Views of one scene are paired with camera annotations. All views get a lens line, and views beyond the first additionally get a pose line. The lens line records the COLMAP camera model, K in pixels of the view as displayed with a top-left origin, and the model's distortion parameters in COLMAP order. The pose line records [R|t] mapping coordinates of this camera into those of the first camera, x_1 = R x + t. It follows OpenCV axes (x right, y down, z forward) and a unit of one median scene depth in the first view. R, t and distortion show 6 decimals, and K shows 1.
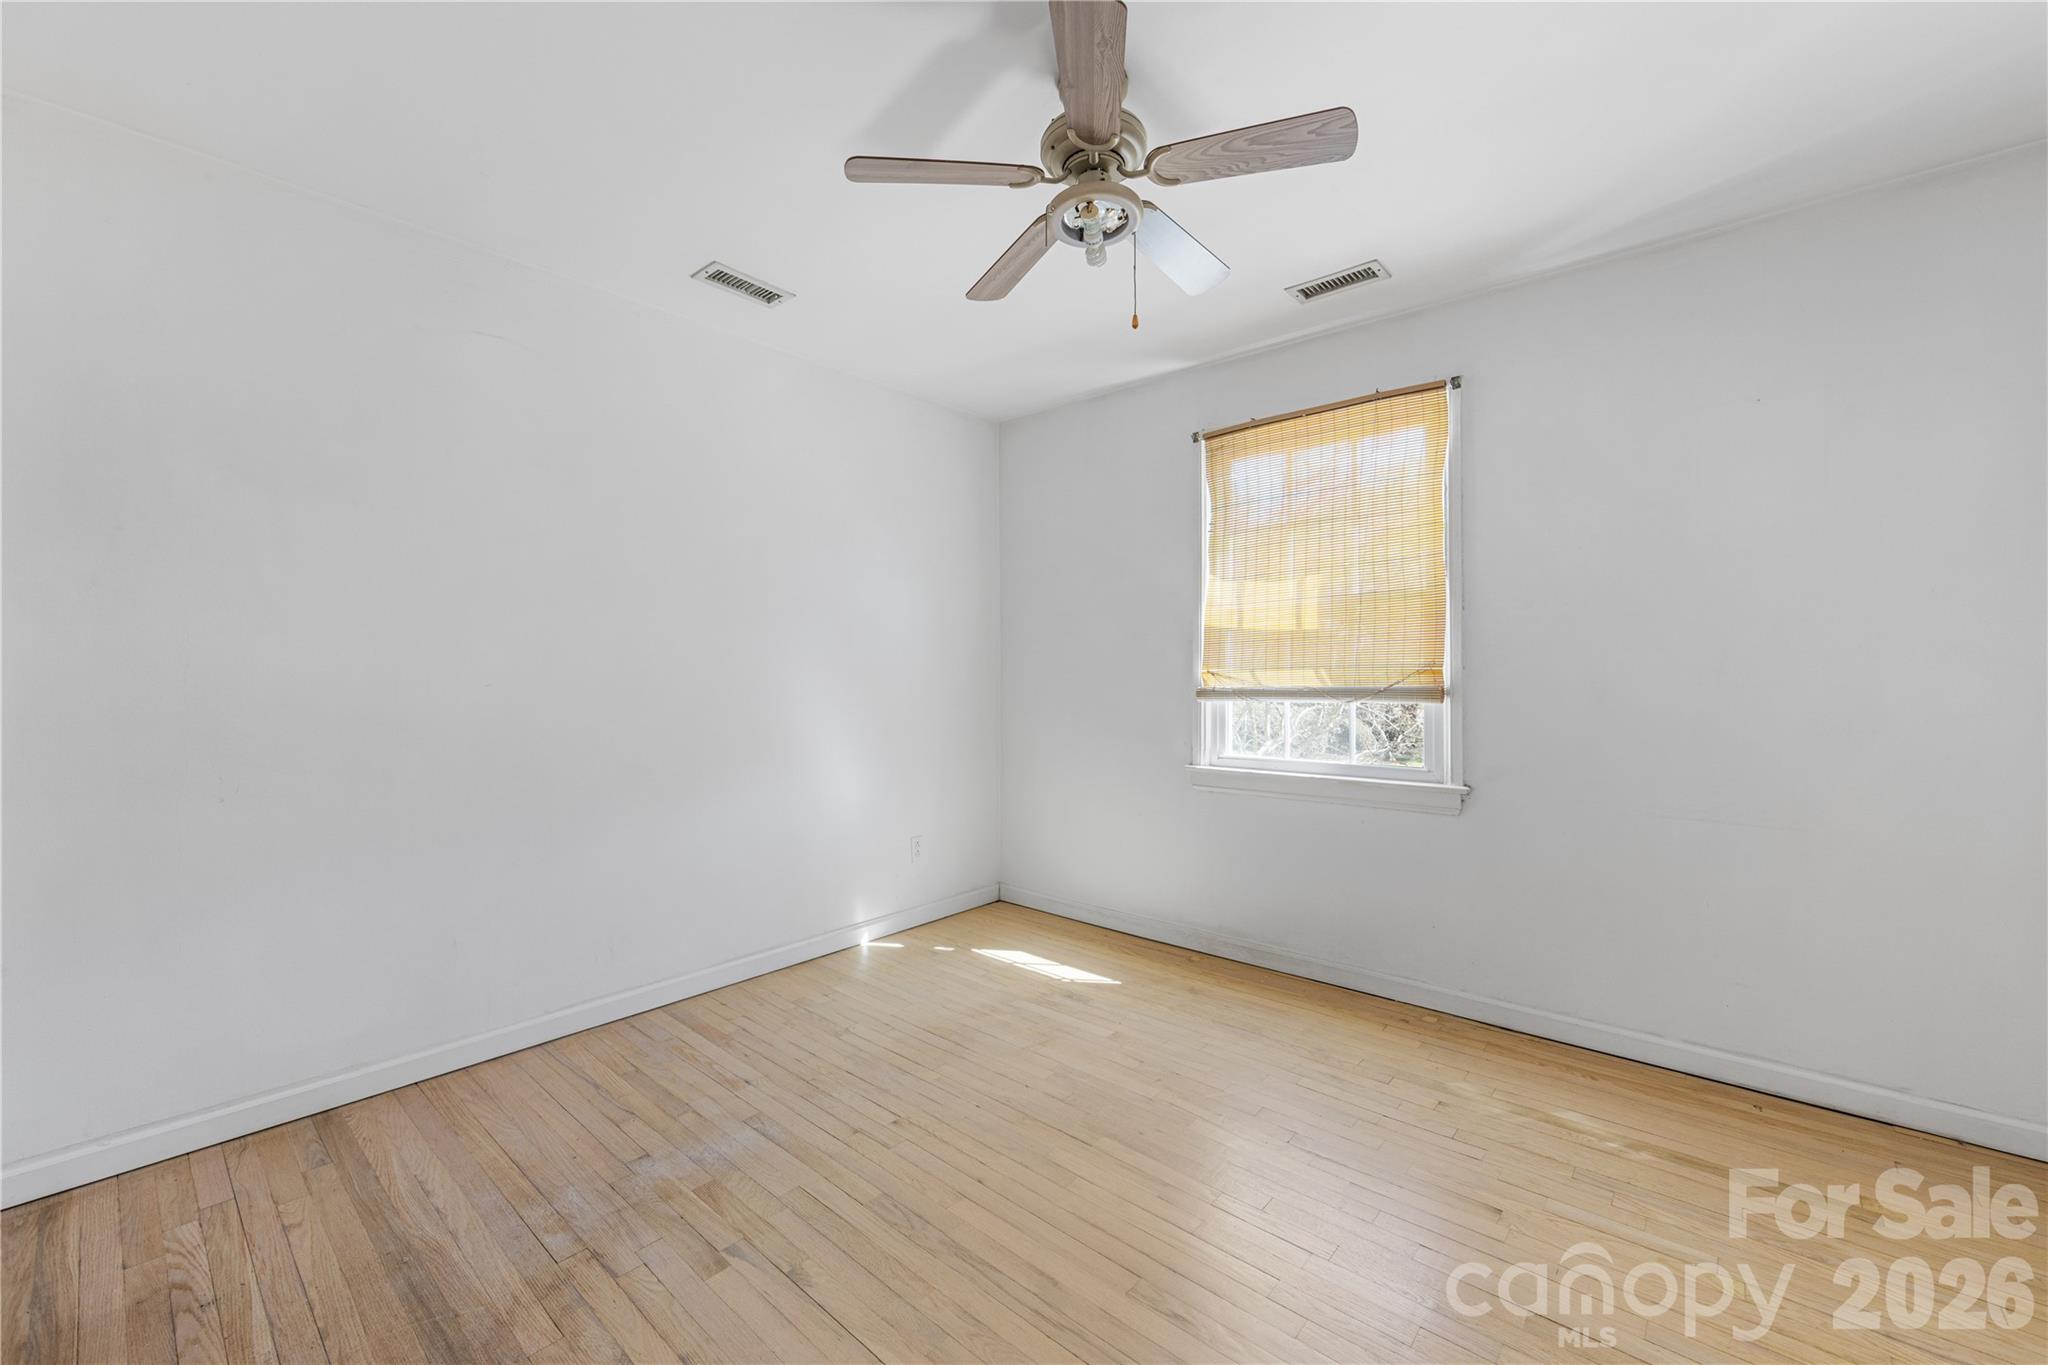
lens RADIAL K [[806.7, 0, 1035.9], [0, 806.7, 667.7], [0, 0, 1]] dist [-0.002202, -0.000595]
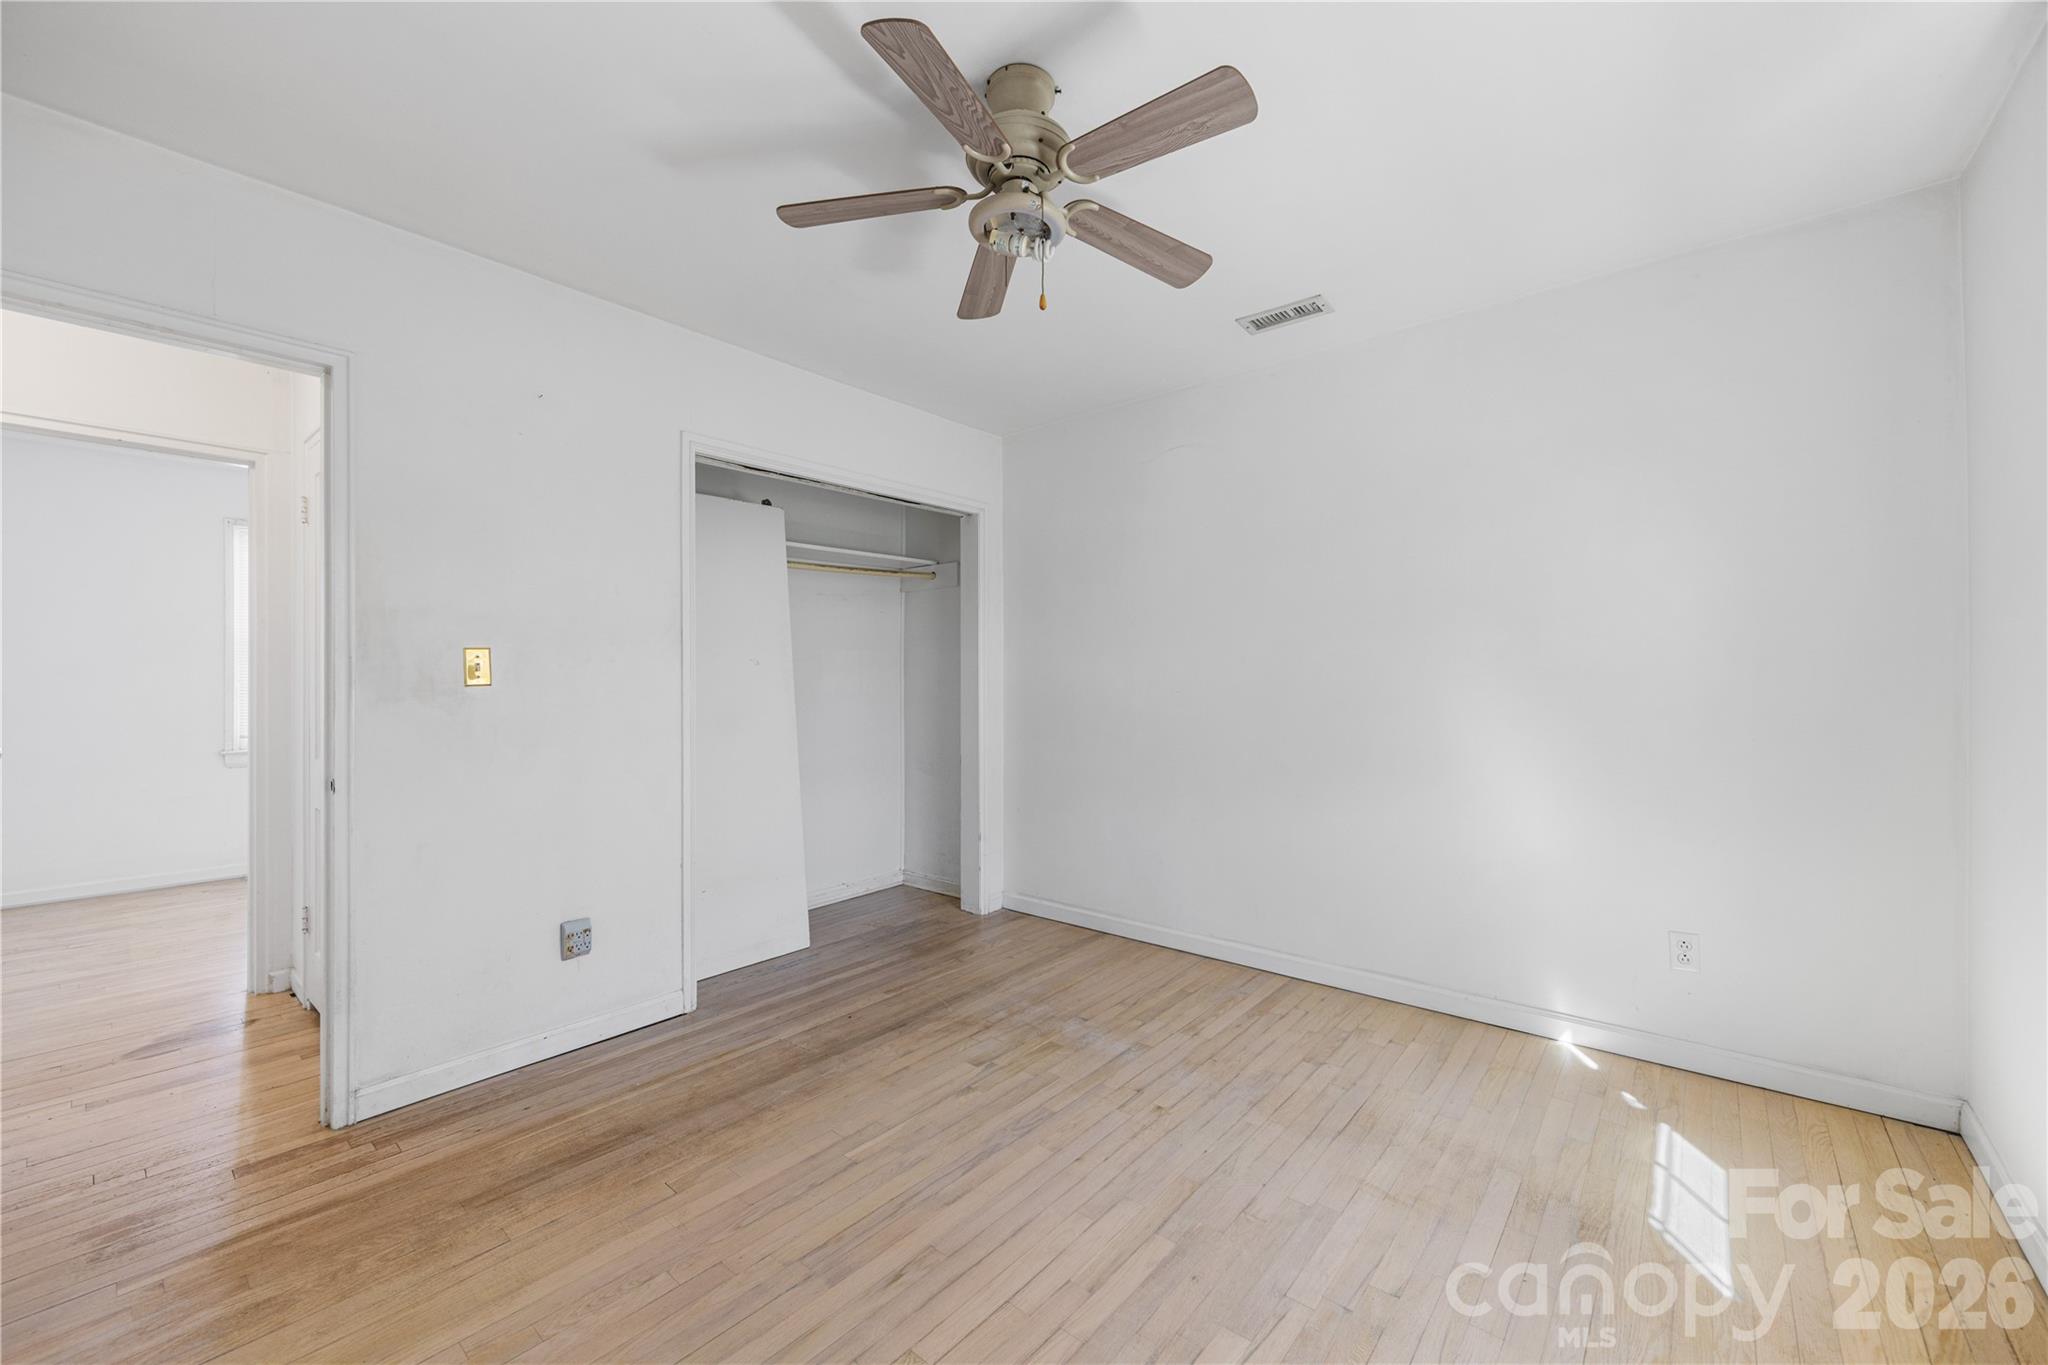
lens RADIAL K [[806.7, 0, 1008.9], [0, 806.7, 682.1], [0, 0, 1]] dist [-0.002202, -0.000595]
pose [[-0.004267, -0.001795, -0.999989, 0.684493], [0.011468, 0.999933, -0.001844, 0.005158], [0.999925, -0.011476, -0.004246, 0.631138]]
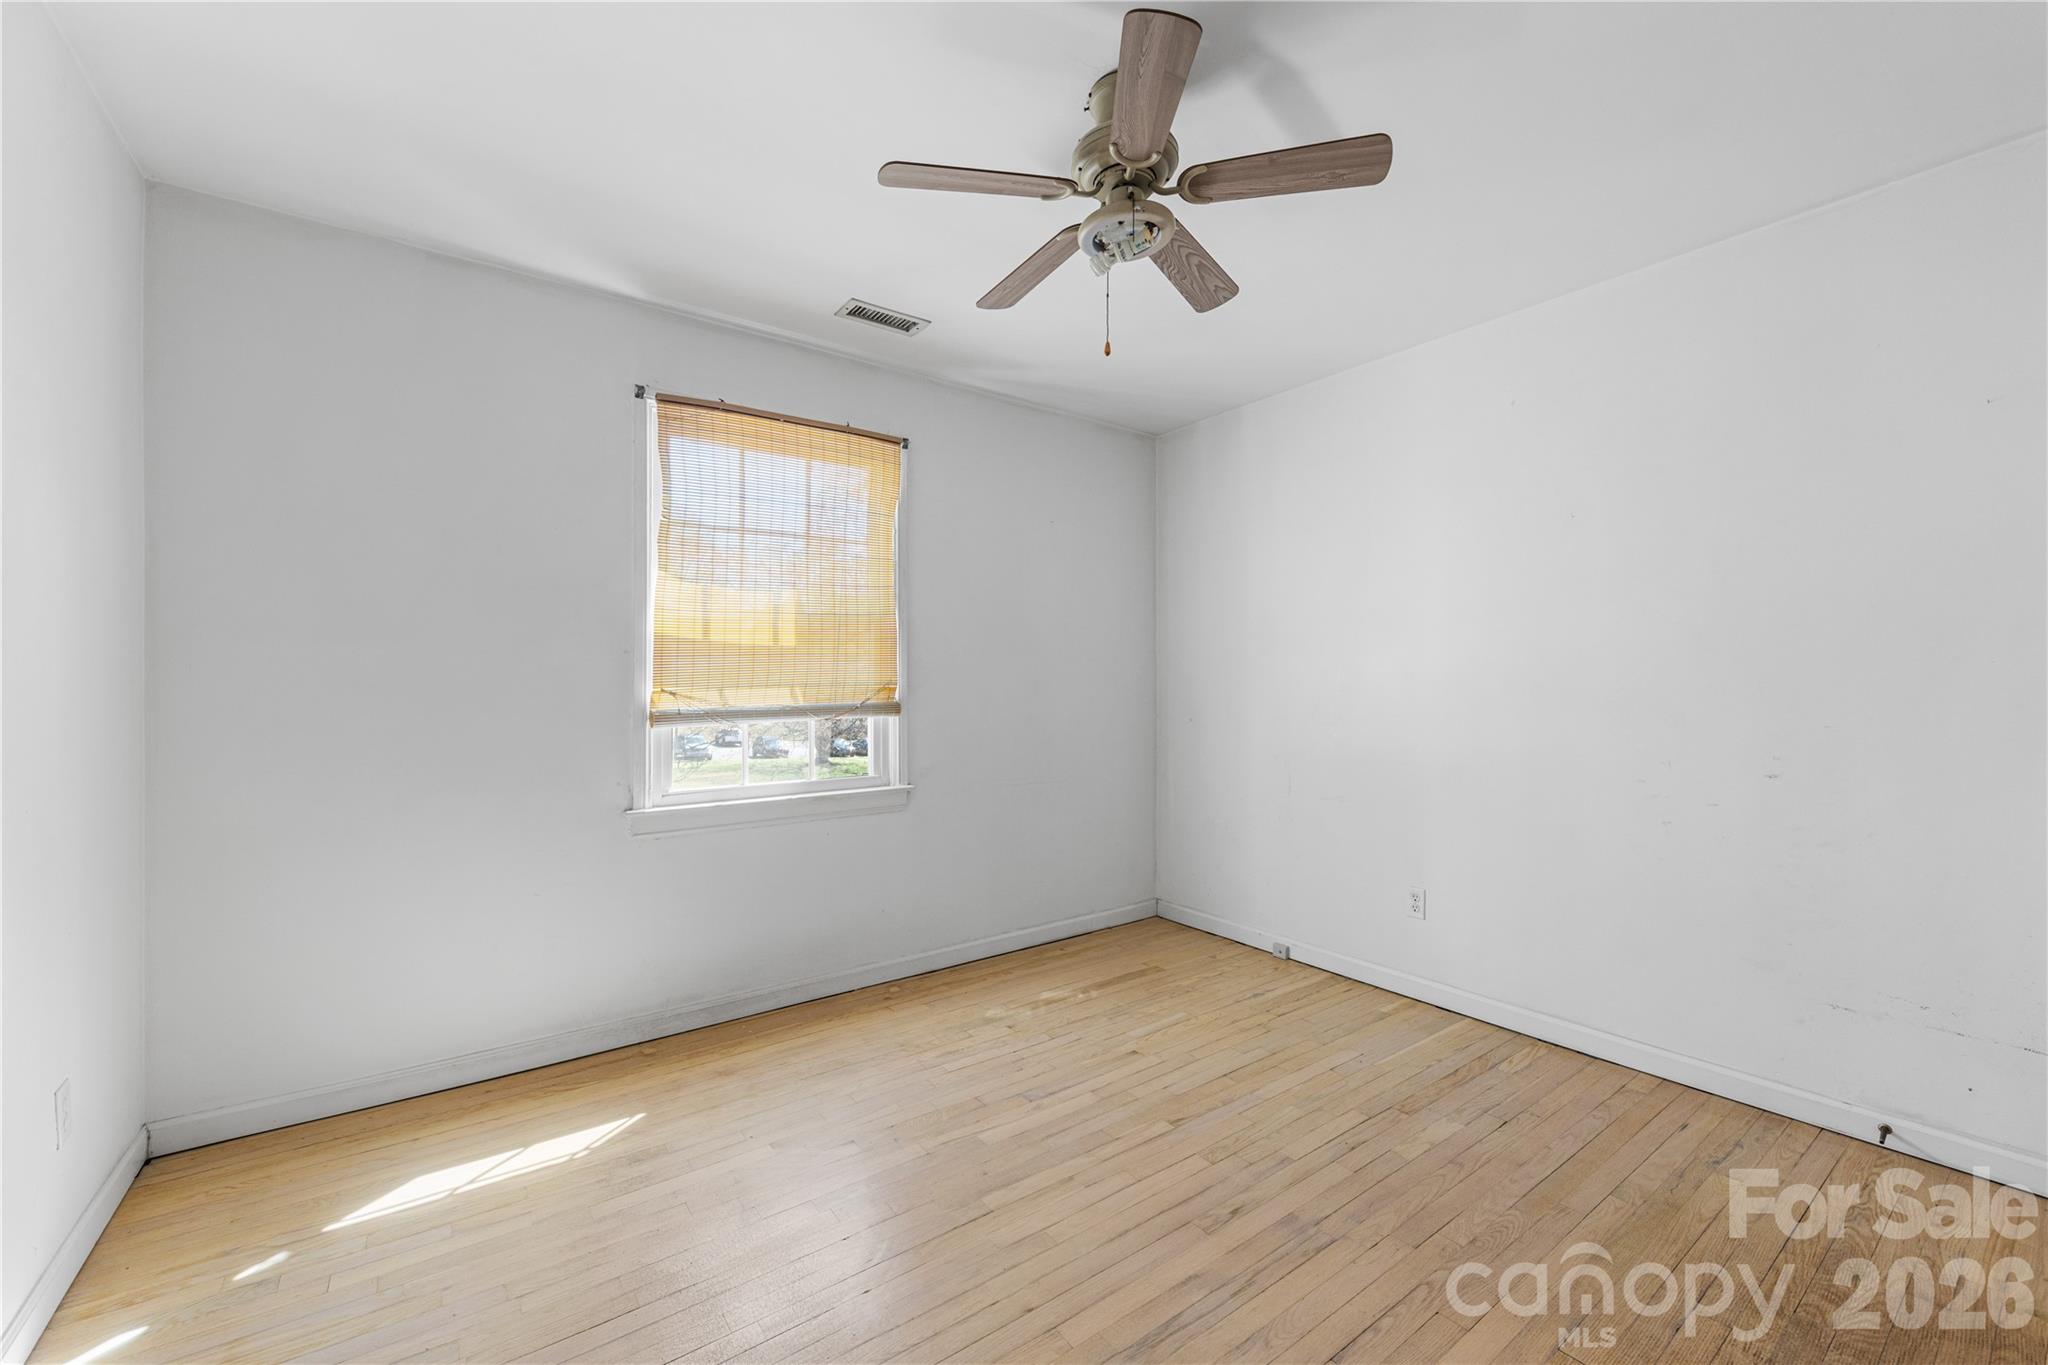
lens RADIAL K [[806.7, 0, 1011.3], [0, 806.7, 701.1], [0, 0, 1]] dist [-0.002202, -0.000595]
pose [[0.235275, -0.019690, 0.971729, -0.591421], [-0.000576, 0.999792, 0.020398, -0.001713], [-0.971929, -0.005359, 0.235214, 0.567480]]
